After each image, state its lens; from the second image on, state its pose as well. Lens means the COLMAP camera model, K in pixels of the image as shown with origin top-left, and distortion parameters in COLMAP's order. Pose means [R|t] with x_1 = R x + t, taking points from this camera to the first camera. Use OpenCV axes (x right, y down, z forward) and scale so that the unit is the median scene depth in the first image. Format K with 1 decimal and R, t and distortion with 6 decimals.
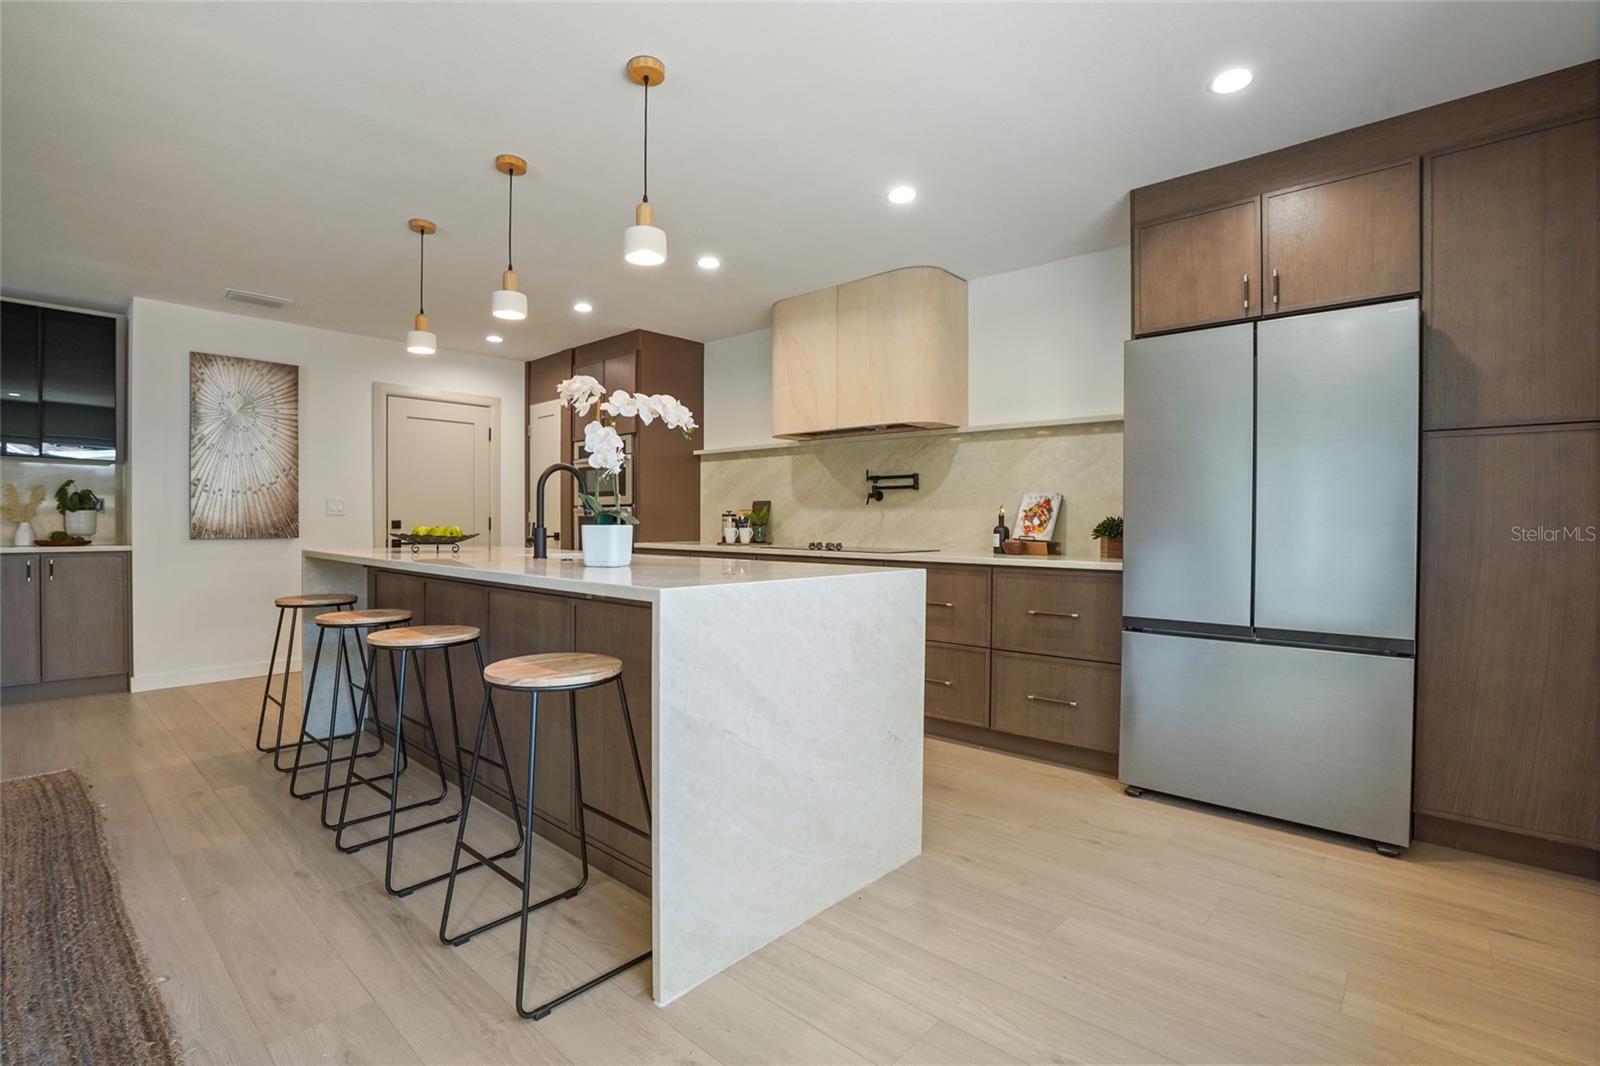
lens RADIAL K [[754.8, 0, 790.3], [0, 754.8, 525.9], [0, 0, 1]] dist [-0.079416, 0.057030]
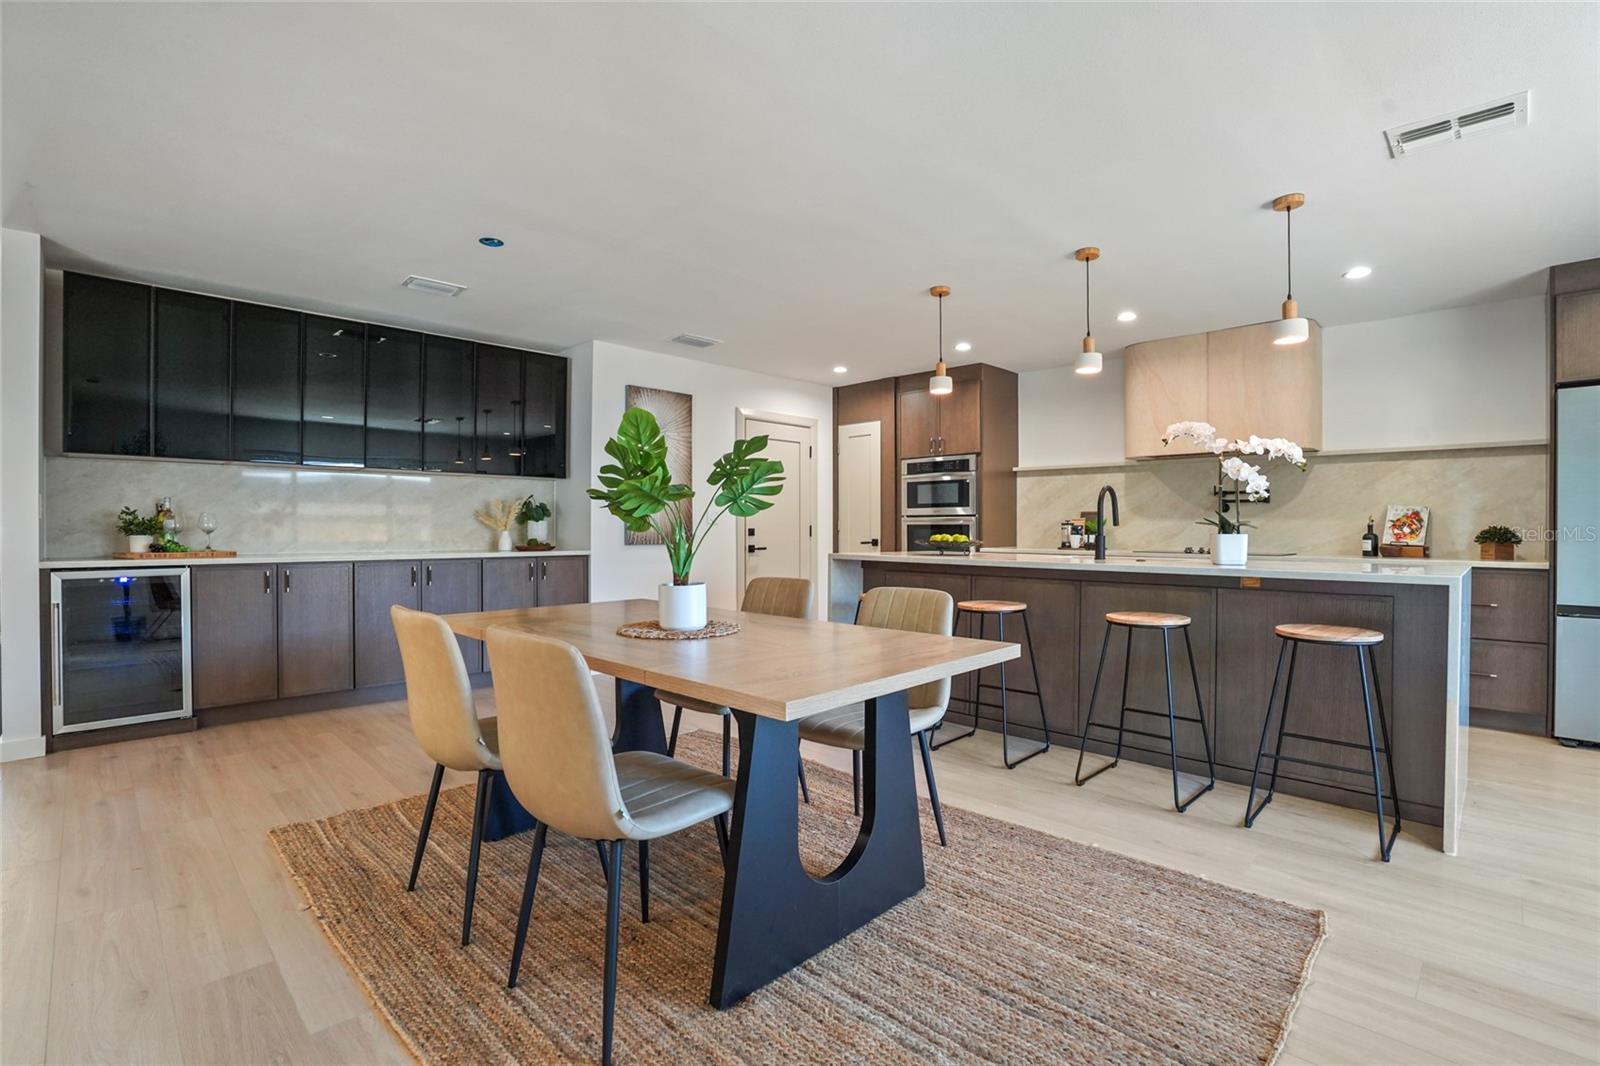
lens RADIAL K [[748.4, 0, 812.3], [0, 748.4, 529.0], [0, 0, 1]] dist [-0.017470, 0.000167]
pose [[0.999677, -0.001594, -0.025358, -0.536358], [0.001557, 0.999998, -0.001473, -0.006159], [0.025360, 0.001433, 0.999677, -0.200436]]
